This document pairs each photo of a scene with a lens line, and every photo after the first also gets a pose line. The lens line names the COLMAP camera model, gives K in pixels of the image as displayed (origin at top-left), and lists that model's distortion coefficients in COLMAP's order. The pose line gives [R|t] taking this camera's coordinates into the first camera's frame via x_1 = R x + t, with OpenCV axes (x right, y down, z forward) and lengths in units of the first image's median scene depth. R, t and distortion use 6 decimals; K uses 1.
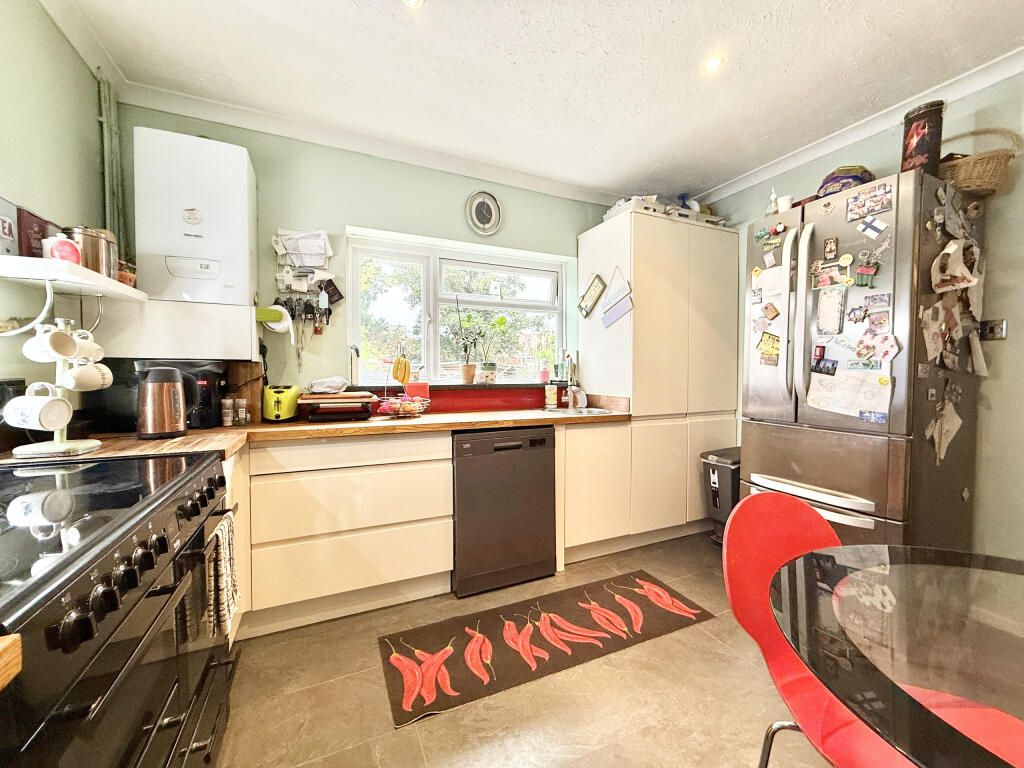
lens RADIAL K [[406.6, 0, 508.8], [0, 406.6, 383.3], [0, 0, 1]] dist [-0.000304, -0.000039]
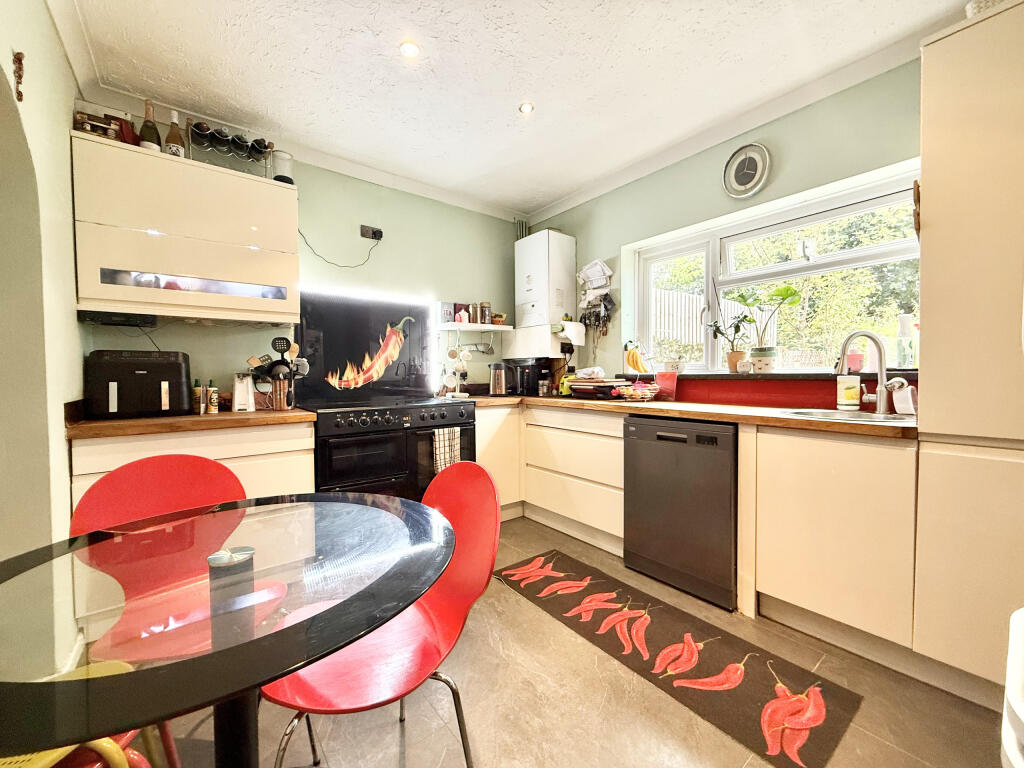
lens RADIAL K [[406.6, 0, 508.8], [0, 406.6, 383.3], [0, 0, 1]] dist [-0.000304, -0.000039]
pose [[0.231699, 0.021509, -0.972550, 0.858032], [-0.017438, 0.999687, 0.017955, 0.020330], [0.972631, 0.012799, 0.232002, 0.429478]]
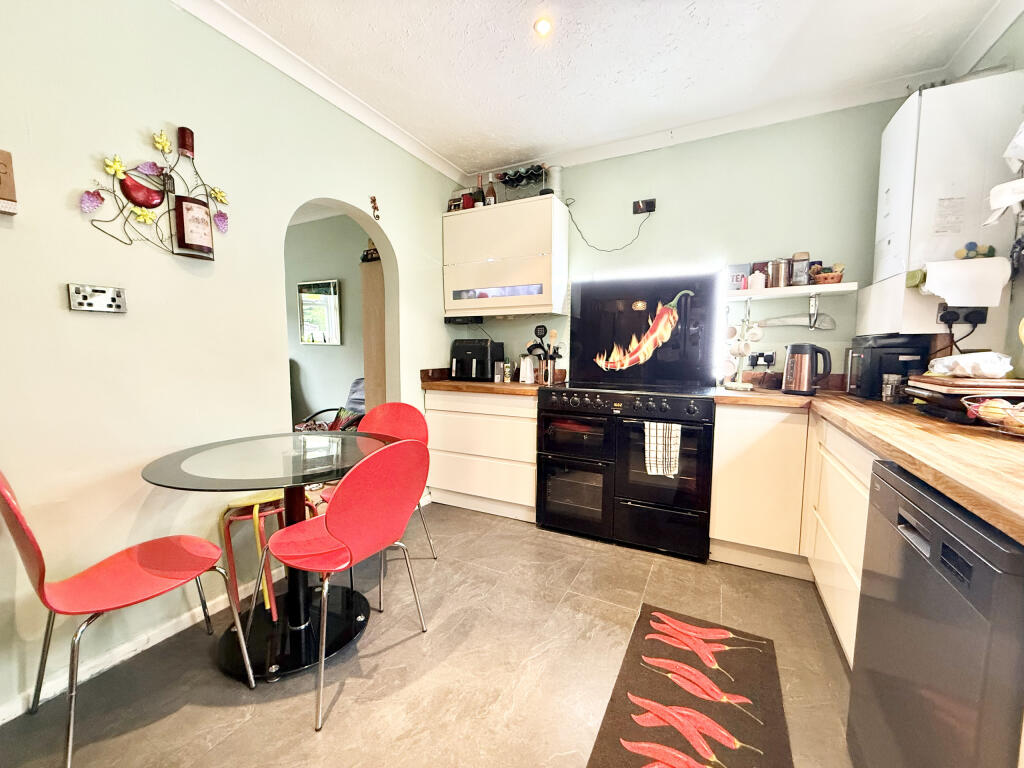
lens RADIAL K [[406.6, 0, 508.8], [0, 406.6, 383.3], [0, 0, 1]] dist [-0.000304, -0.000039]
pose [[-0.786988, 0.047736, -0.615118, 0.567202], [-0.020546, 0.994422, 0.103459, -0.019397], [0.616626, 0.094059, -0.781617, 1.094151]]
